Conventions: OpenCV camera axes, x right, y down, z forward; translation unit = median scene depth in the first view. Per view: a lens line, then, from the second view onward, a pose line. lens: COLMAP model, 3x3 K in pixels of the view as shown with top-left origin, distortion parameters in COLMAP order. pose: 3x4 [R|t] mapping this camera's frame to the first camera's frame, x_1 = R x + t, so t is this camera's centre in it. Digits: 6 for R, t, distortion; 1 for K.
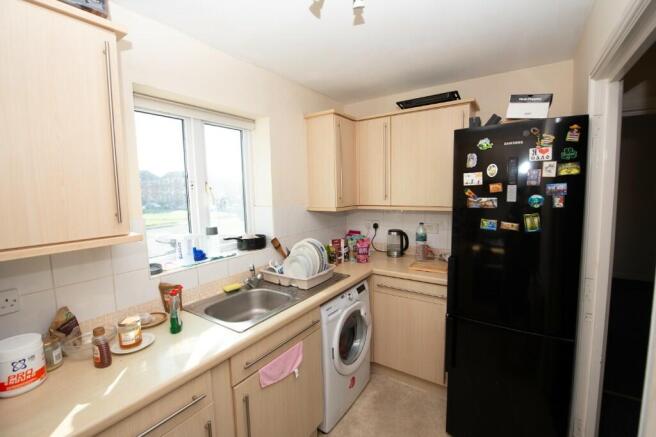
lens RADIAL K [[274.0, 0, 334.8], [0, 274.0, 216.1], [0, 0, 1]] dist [-0.023022, -0.000170]
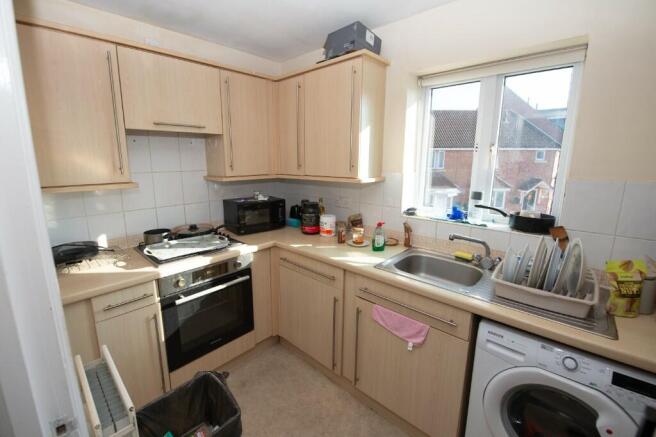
lens RADIAL K [[278.2, 0, 320.7], [0, 278.2, 206.4], [0, 0, 1]] dist [-0.015801, -0.000348]
pose [[-0.145676, 0.193431, -0.970239, 0.611538], [-0.090679, 0.973962, 0.207788, -0.063195], [0.985168, 0.118249, -0.124343, 0.606715]]
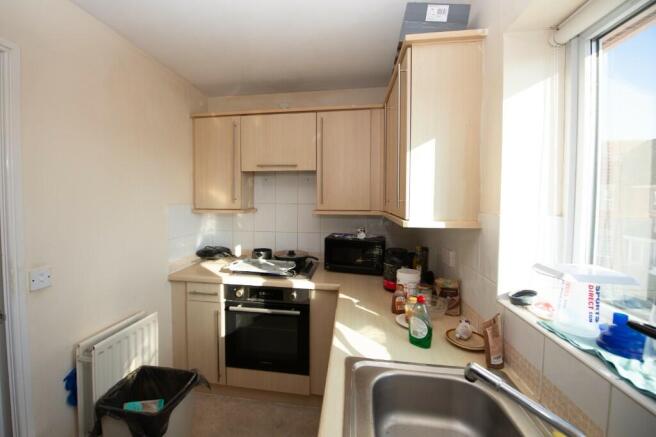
lens RADIAL K [[275.6, 0, 310.4], [0, 275.6, 202.4], [0, 0, 1]] dist [-0.014911, -0.000069]
pose [[-0.901752, 0.029070, -0.431274, 0.060046], [-0.024504, 0.992694, 0.118148, -0.080531], [0.431558, 0.117108, -0.894452, 1.112410]]
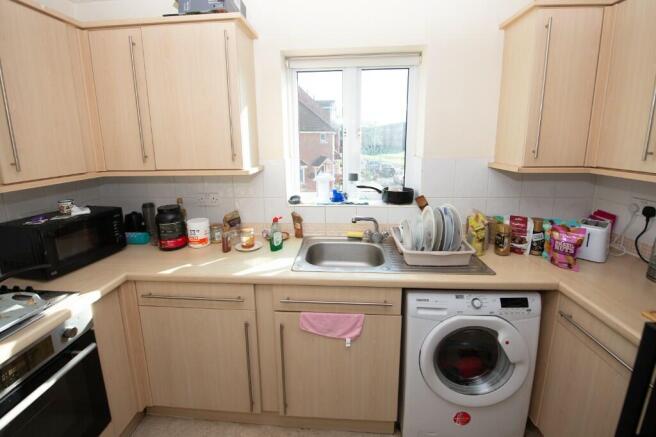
lens RADIAL K [[282.6, 0, 321.0], [0, 282.6, 188.9], [0, 0, 1]] dist [-0.016243, -0.000367]
pose [[0.504121, 0.165279, -0.847670, 0.424670], [-0.080741, 0.986238, 0.144279, -0.046899], [0.859851, -0.004292, 0.510528, 0.358641]]
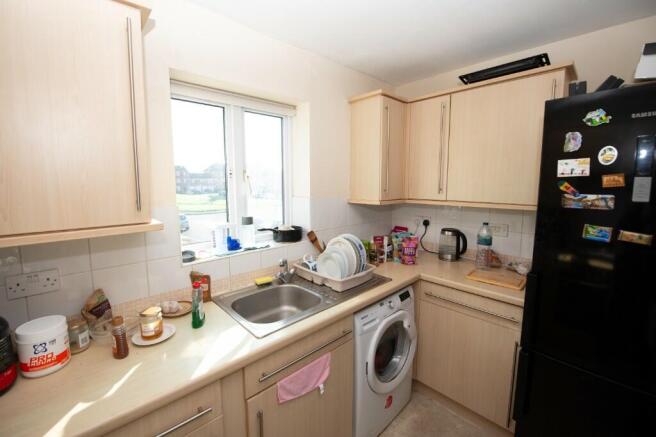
lens RADIAL K [[265.9, 0, 315.7], [0, 265.9, 209.1], [0, 0, 1]] dist [-0.022042, -0.000310]
pose [[0.968729, 0.040697, -0.244759, 0.019526], [-0.038514, 0.999164, 0.013701, -0.009335], [0.245112, -0.003846, 0.969487, 0.143133]]
